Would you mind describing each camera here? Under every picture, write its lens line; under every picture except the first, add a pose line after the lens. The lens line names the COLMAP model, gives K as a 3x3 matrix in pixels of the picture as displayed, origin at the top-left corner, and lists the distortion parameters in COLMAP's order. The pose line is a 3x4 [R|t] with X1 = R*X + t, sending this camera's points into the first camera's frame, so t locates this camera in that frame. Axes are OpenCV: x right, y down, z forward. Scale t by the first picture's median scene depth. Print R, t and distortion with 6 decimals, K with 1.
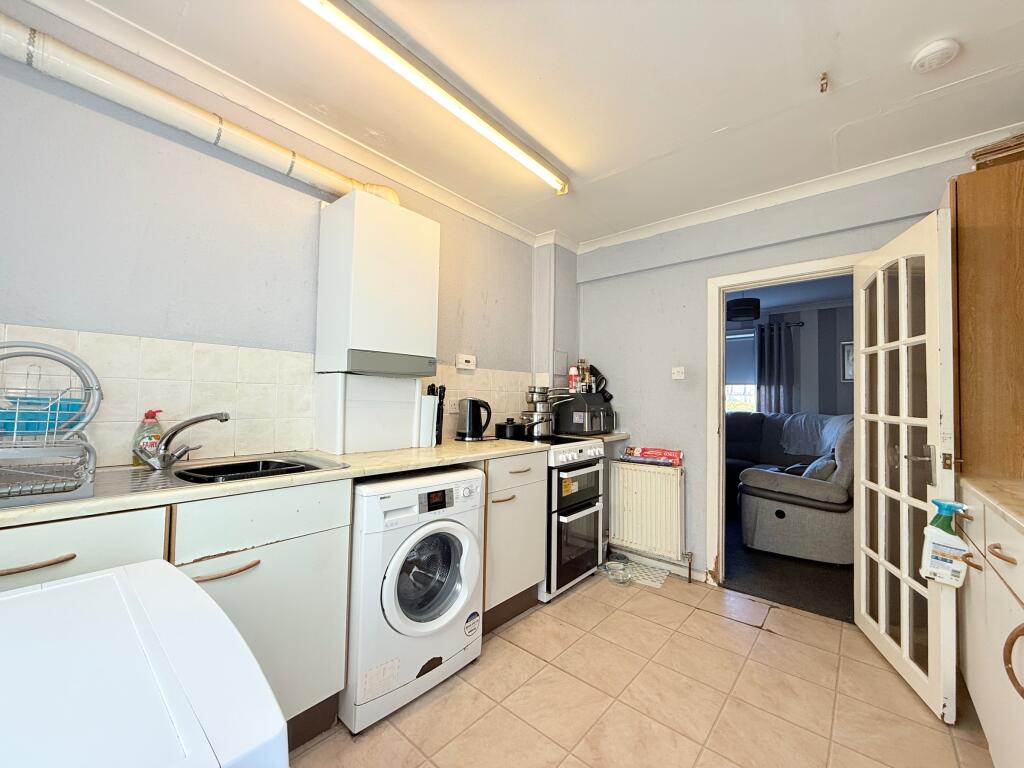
lens RADIAL K [[404.4, 0, 509.6], [0, 404.4, 382.7], [0, 0, 1]] dist [0.002691, 0.000336]
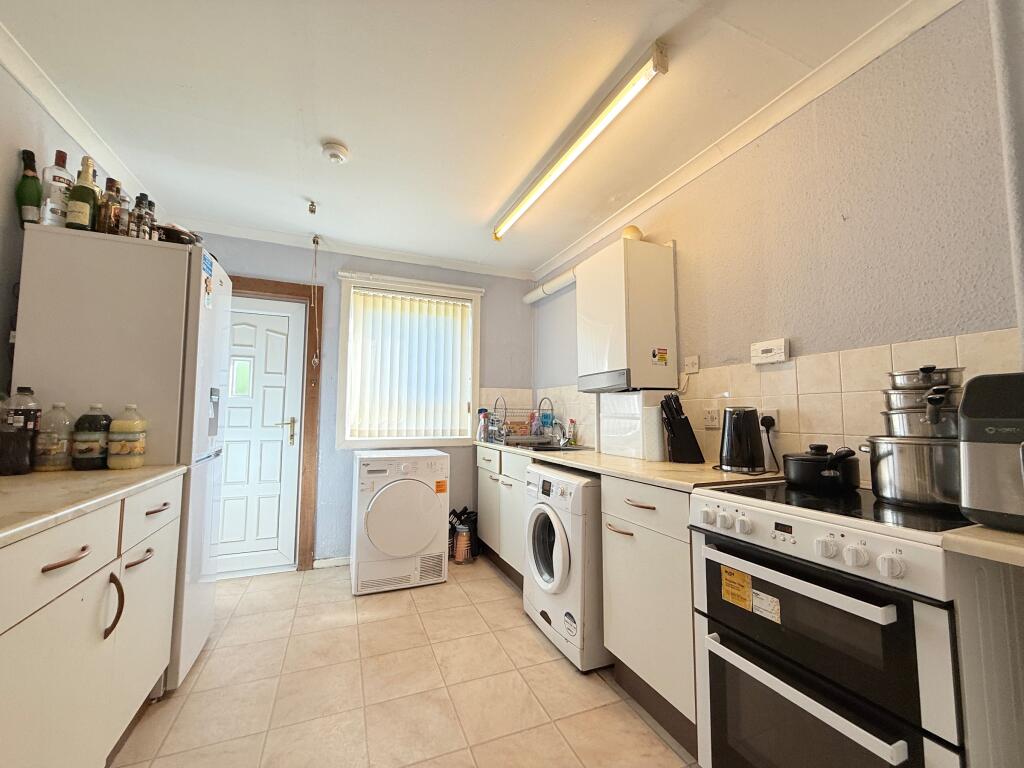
lens RADIAL K [[404.4, 0, 508.7], [0, 404.4, 386.9], [0, 0, 1]] dist [0.002691, 0.000336]
pose [[-0.439390, -0.088719, -0.893905, 0.888576], [0.015478, 0.994215, -0.106283, 0.090434], [0.898163, -0.060535, -0.435475, 1.245719]]
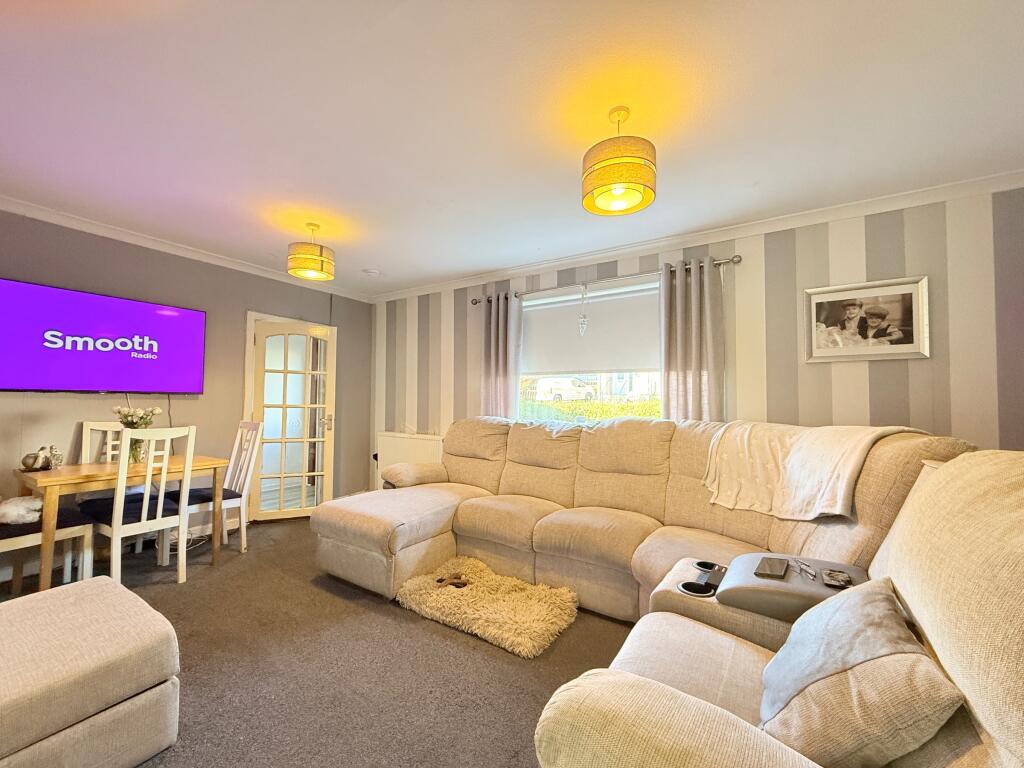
lens RADIAL K [[404.4, 0, 513.3], [0, 404.4, 385.3], [0, 0, 1]] dist [0.002691, 0.000336]
pose [[0.989255, -0.006961, 0.146034, 0.331019], [0.007591, 0.999964, -0.003759, 0.027480], [-0.146003, 0.004827, 0.989272, 0.490169]]
